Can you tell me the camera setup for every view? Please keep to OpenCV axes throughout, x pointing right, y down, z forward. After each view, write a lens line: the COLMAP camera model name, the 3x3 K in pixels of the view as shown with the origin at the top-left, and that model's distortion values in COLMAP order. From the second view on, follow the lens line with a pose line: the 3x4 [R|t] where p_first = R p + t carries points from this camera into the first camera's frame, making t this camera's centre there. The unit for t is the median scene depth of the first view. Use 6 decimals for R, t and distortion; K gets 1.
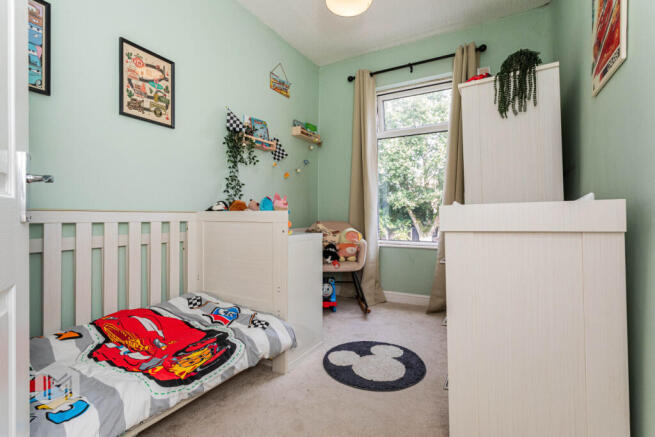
lens RADIAL K [[315.2, 0, 328.1], [0, 315.2, 218.6], [0, 0, 1]] dist [-0.004327, 0.004365]
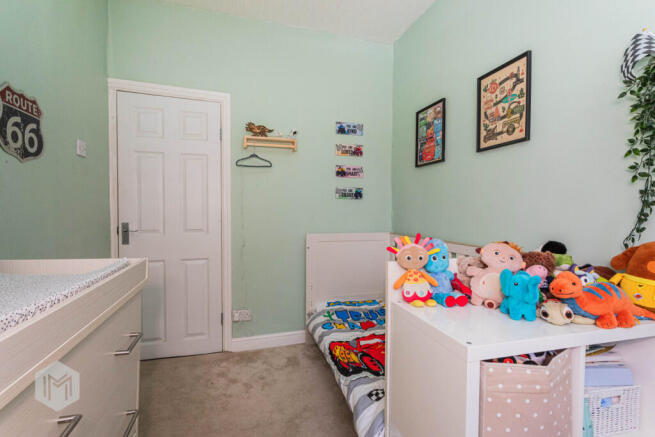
lens RADIAL K [[315.2, 0, 328.0], [0, 315.2, 217.4], [0, 0, 1]] dist [-0.004327, 0.004365]
pose [[-0.701255, 0.012759, -0.712797, 0.405391], [-0.004825, 0.999732, 0.022642, -0.125006], [0.712894, 0.019317, -0.701005, 1.277135]]
